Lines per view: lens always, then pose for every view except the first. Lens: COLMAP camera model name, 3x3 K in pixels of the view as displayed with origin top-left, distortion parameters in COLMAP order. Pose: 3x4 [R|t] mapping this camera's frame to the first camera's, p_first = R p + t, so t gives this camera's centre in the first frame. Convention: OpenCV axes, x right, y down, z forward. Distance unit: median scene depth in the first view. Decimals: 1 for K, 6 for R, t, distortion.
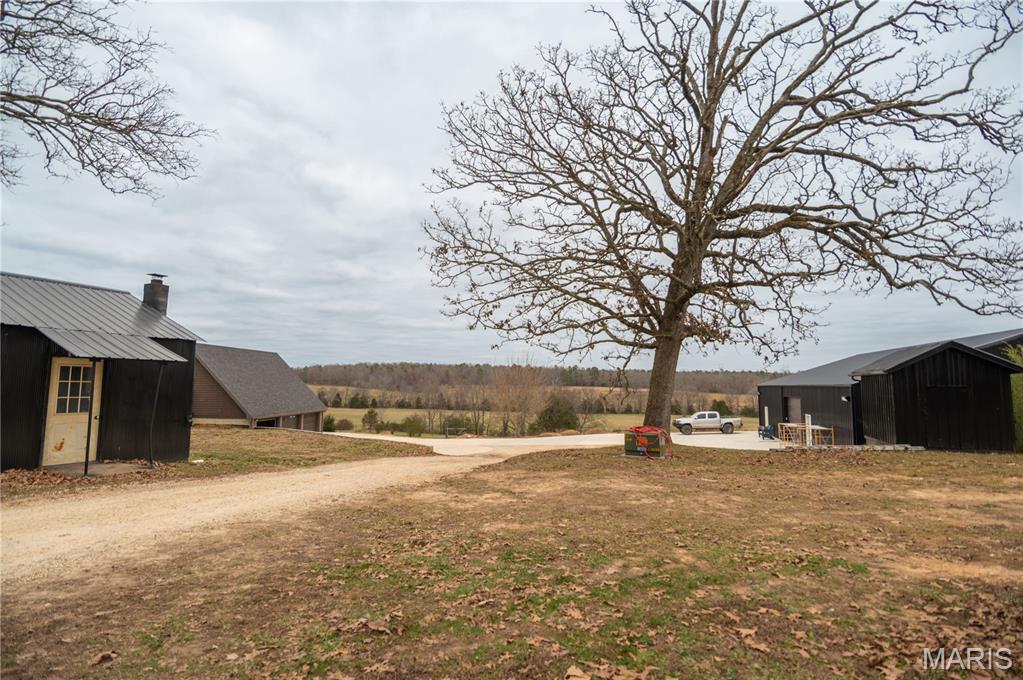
lens RADIAL K [[495.9, 0, 502.3], [0, 495.9, 346.6], [0, 0, 1]] dist [-0.000432, -0.000132]
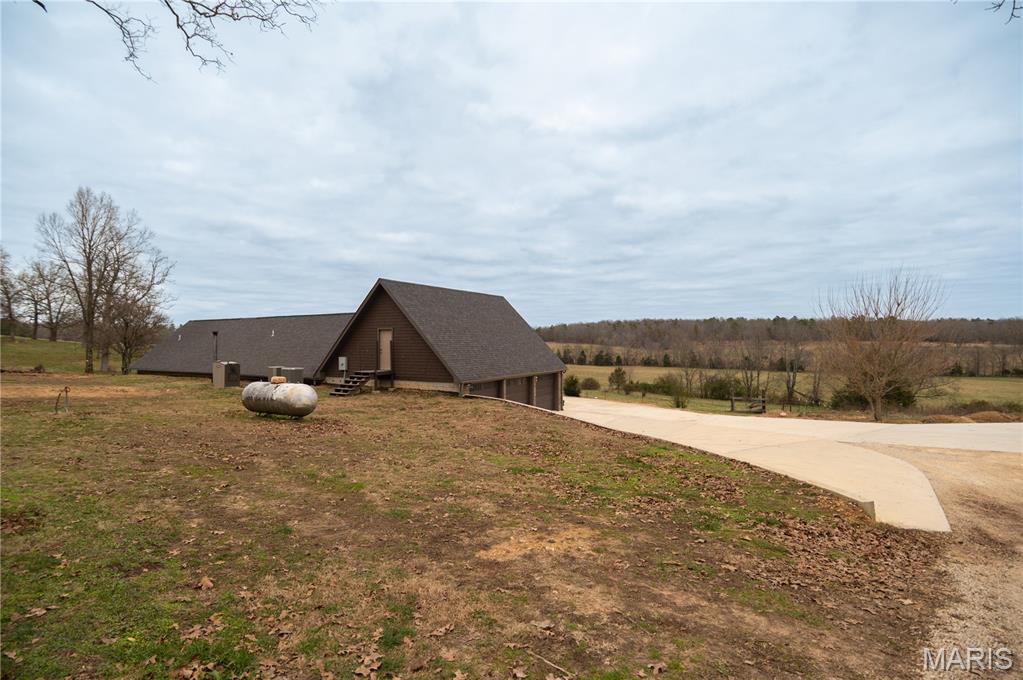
lens RADIAL K [[495.9, 0, 505.6], [0, 495.9, 345.1], [0, 0, 1]] dist [-0.000432, -0.000132]
pose [[0.890206, -0.010781, -0.455430, -0.036893], [0.048206, 0.996336, 0.070641, 0.012896], [0.453000, -0.084839, 0.887465, 0.114527]]
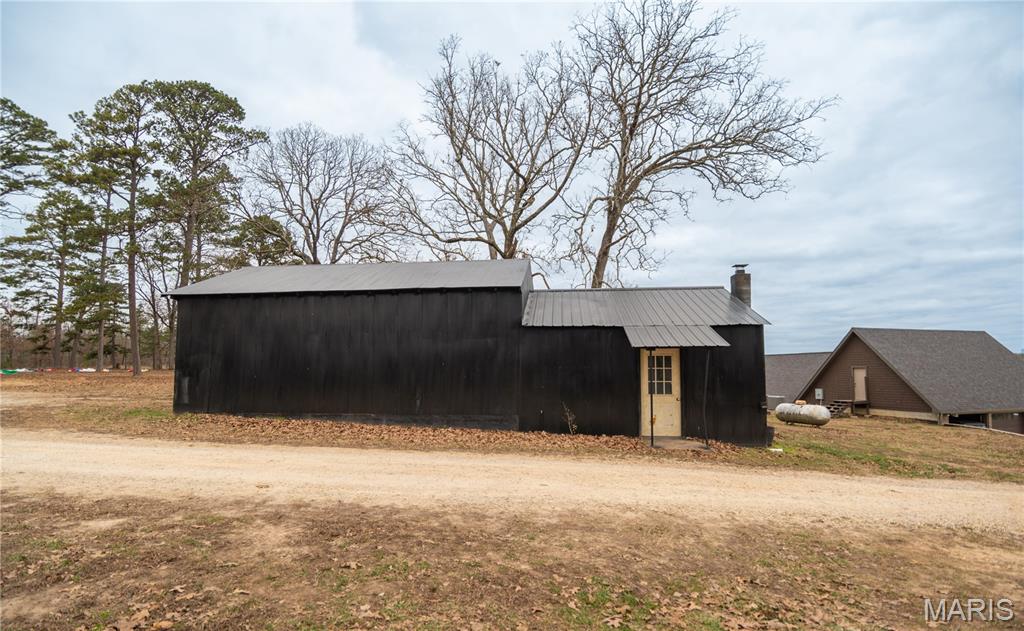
lens RADIAL K [[504.2, 0, 519.2], [0, 504.2, 341.6], [0, 0, 1]] dist [-0.009623, -0.000685]
pose [[0.329097, -0.070728, -0.941644, 0.014167], [0.081257, 0.995613, -0.046383, 0.002736], [0.940794, -0.061251, 0.333400, 0.021669]]
